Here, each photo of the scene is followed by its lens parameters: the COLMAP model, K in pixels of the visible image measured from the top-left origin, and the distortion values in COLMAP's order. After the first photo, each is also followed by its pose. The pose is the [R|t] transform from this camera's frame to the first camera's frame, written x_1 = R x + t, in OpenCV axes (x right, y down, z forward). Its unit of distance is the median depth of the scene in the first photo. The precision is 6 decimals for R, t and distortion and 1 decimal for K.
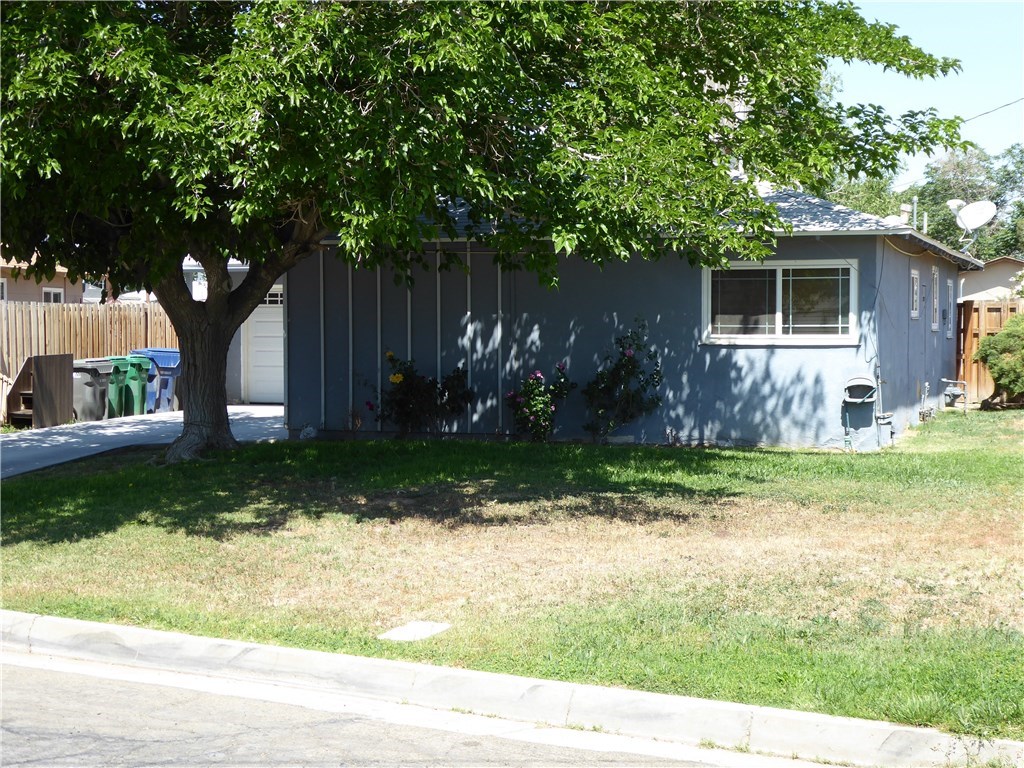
lens RADIAL K [[1658.4, 0, 516.4], [0, 1658.4, 383.2], [0, 0, 1]] dist [0.022485, 0.000000]
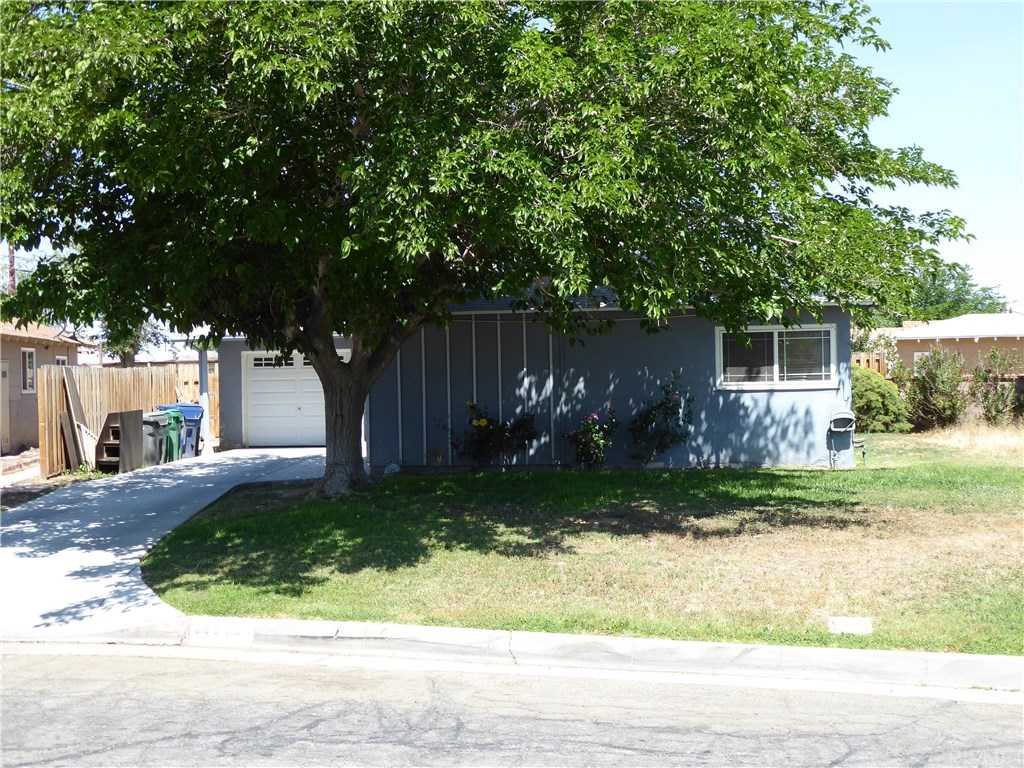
lens RADIAL K [[1256.4, 0, 506.9], [0, 1256.4, 375.8], [0, 0, 1]] dist [-0.014545, 0.000000]
pose [[0.977348, -0.018962, 0.210788, -0.257414], [0.026866, 0.999037, -0.034701, -0.004737], [-0.209927, 0.039578, 0.976916, 0.073335]]
